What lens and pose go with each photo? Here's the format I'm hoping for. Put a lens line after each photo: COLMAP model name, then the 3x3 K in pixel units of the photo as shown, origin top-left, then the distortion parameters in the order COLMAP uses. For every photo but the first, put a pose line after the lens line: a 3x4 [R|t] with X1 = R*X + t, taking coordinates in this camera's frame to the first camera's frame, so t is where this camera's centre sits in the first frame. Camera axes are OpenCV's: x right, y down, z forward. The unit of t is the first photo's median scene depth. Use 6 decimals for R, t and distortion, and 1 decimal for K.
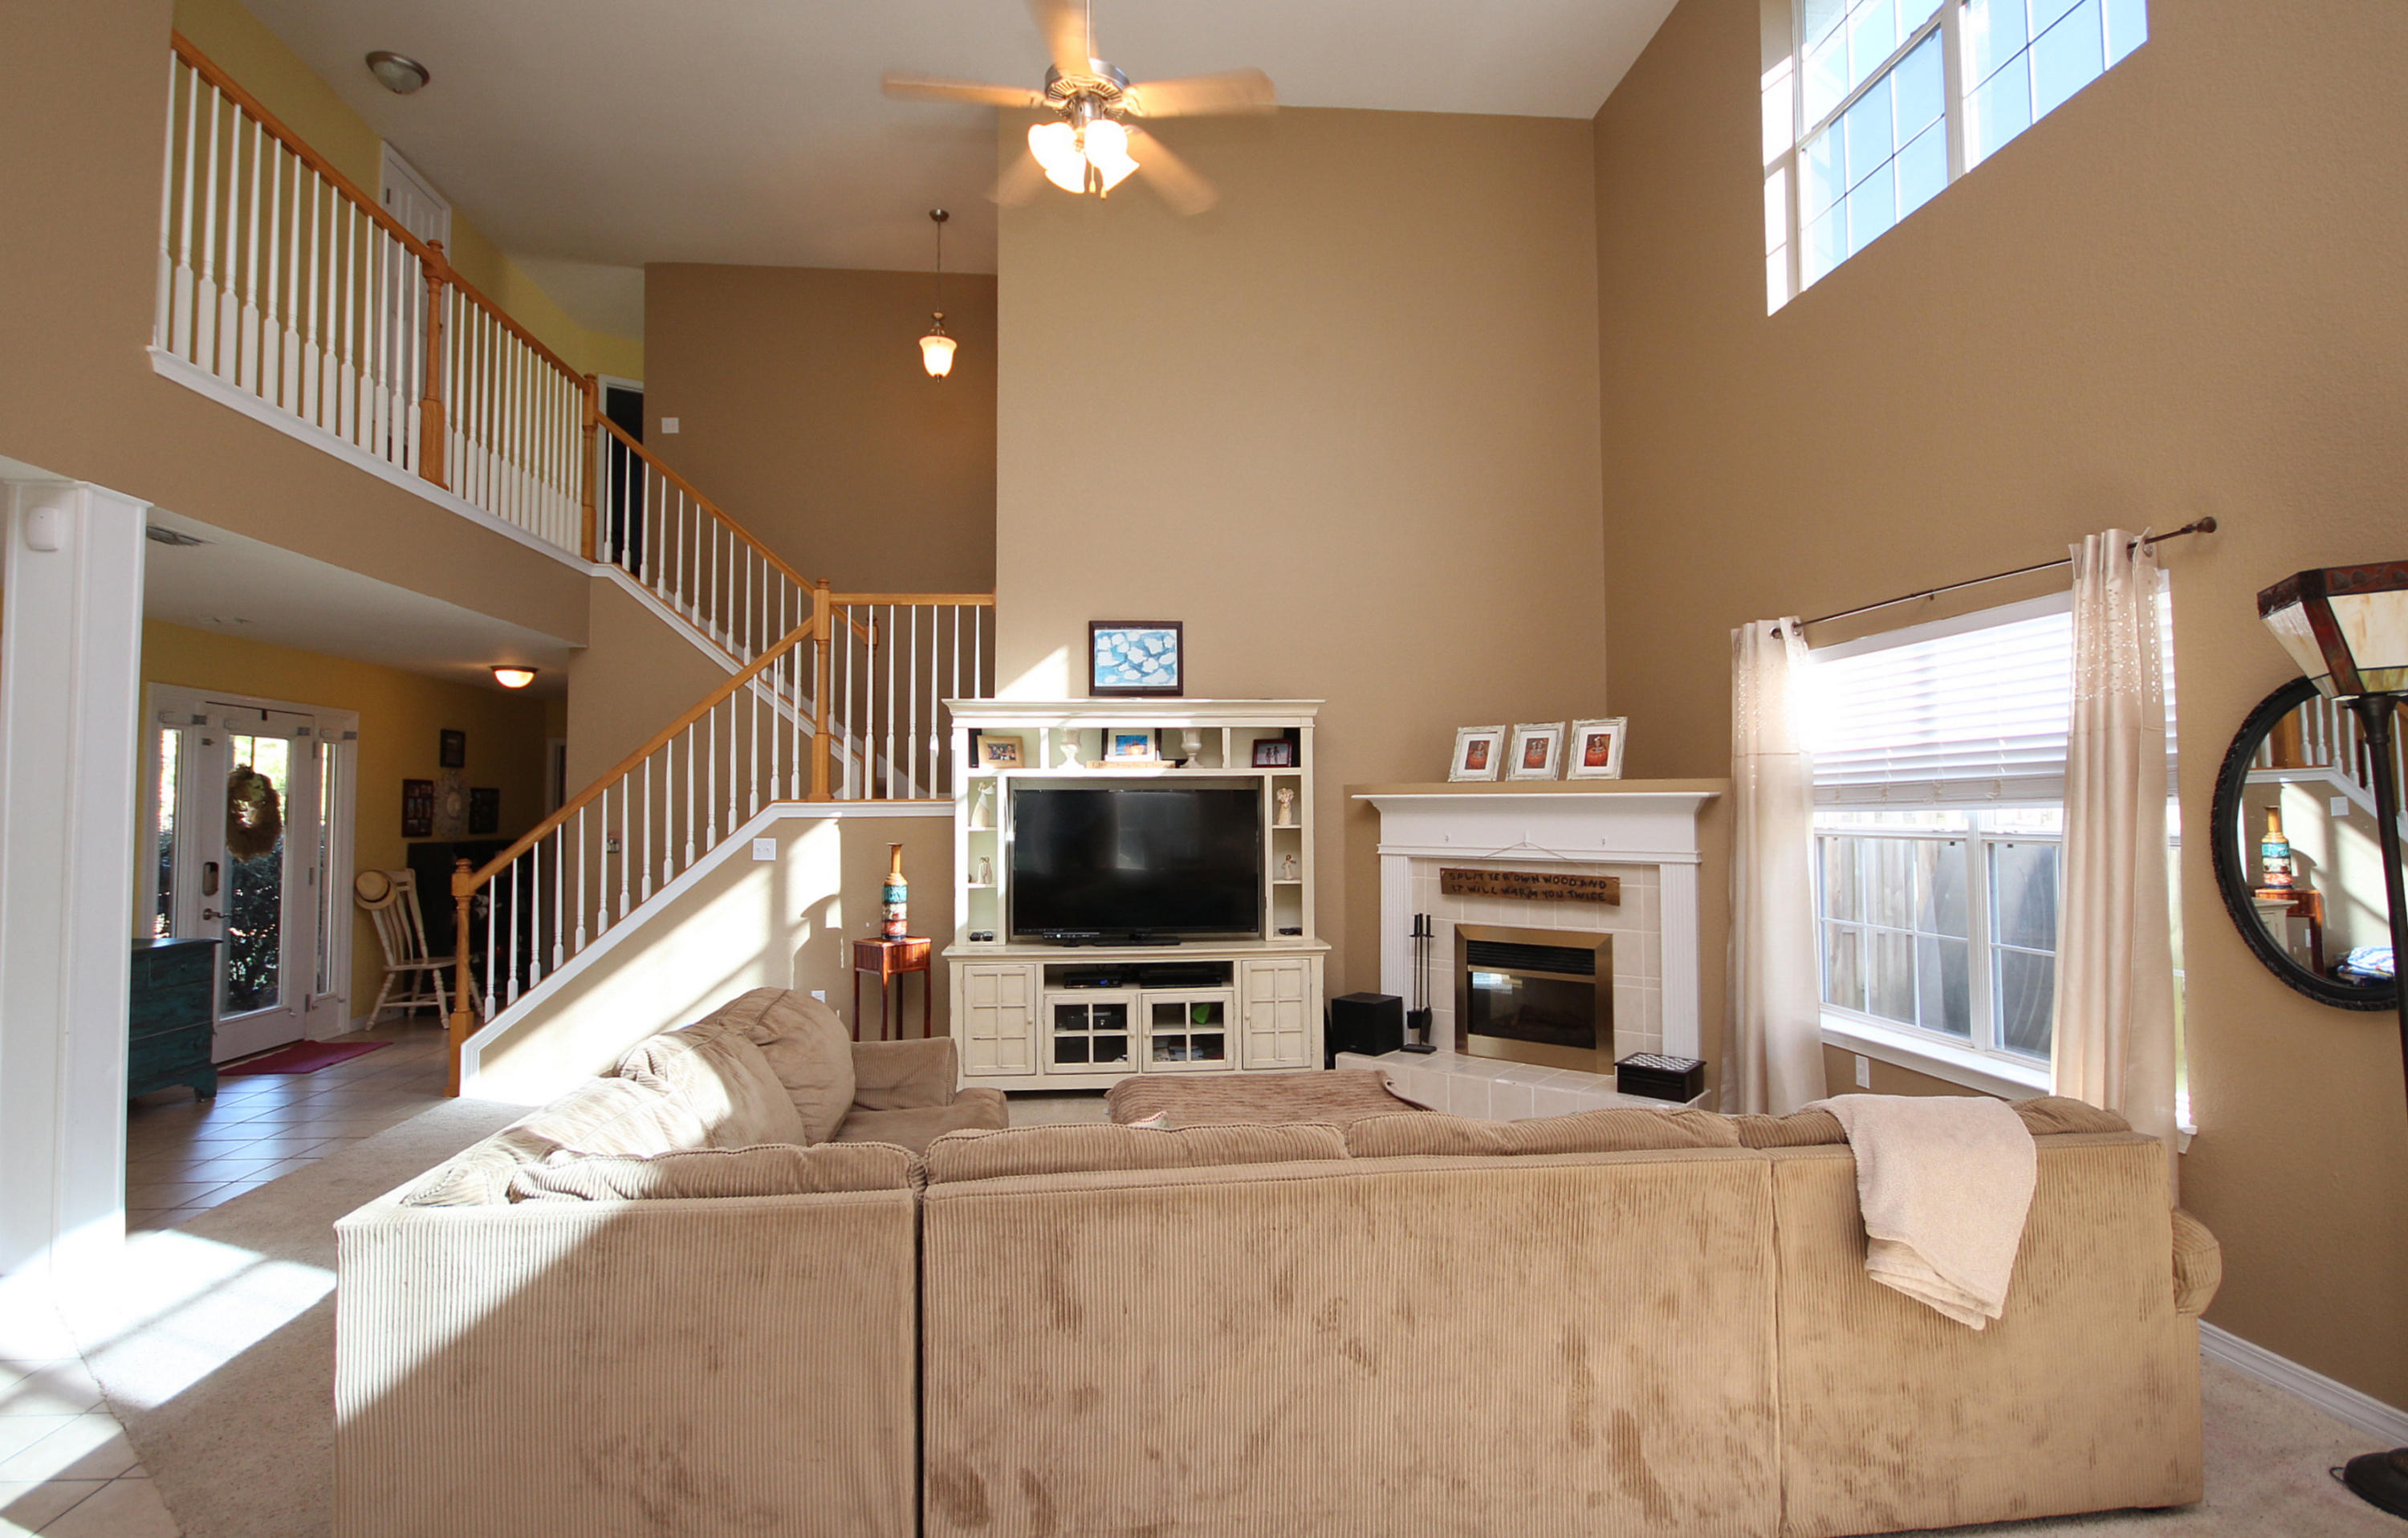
lens RADIAL K [[1164.4, 0, 1202.2], [0, 1164.4, 767.2], [0, 0, 1]] dist [0.003108, -0.001718]
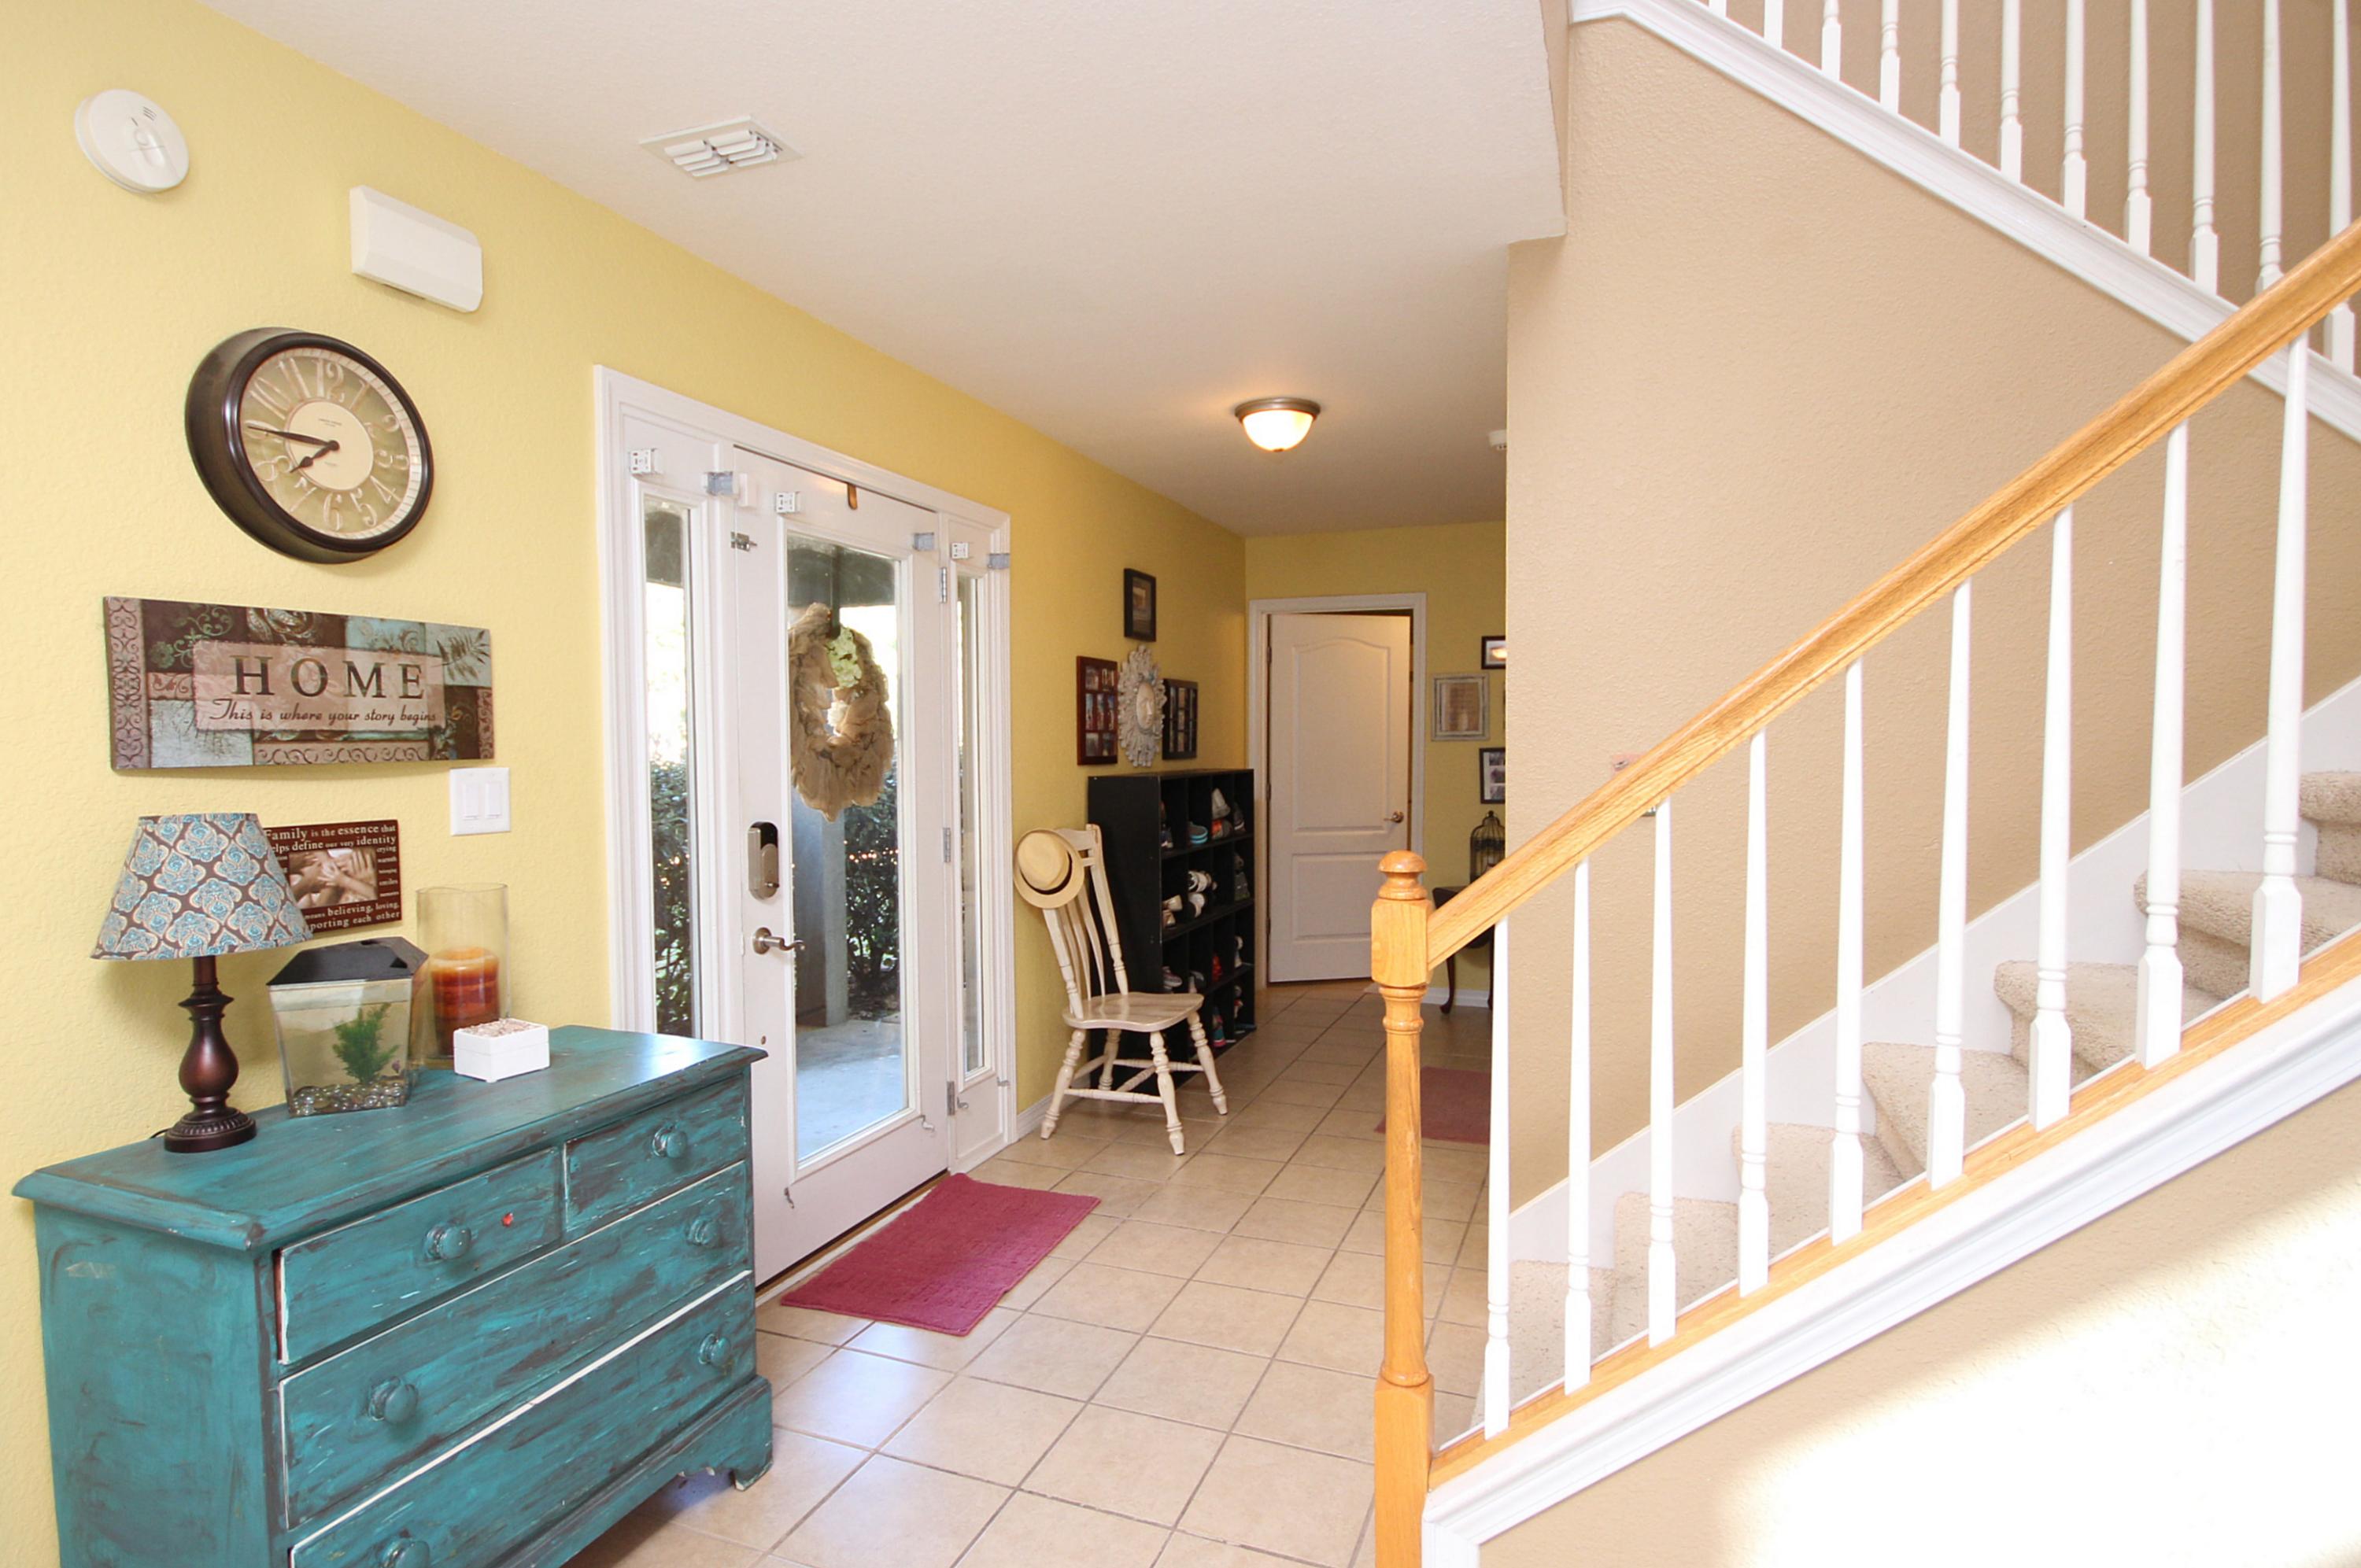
lens RADIAL K [[1216.4, 0, 1163.3], [0, 1216.4, 805.6], [0, 0, 1]] dist [-0.002488, -0.001151]
pose [[0.895133, 0.019903, -0.445355, -0.555456], [0.021681, 0.995877, 0.088084, 0.041477], [0.445272, -0.088503, 0.891011, 0.715418]]
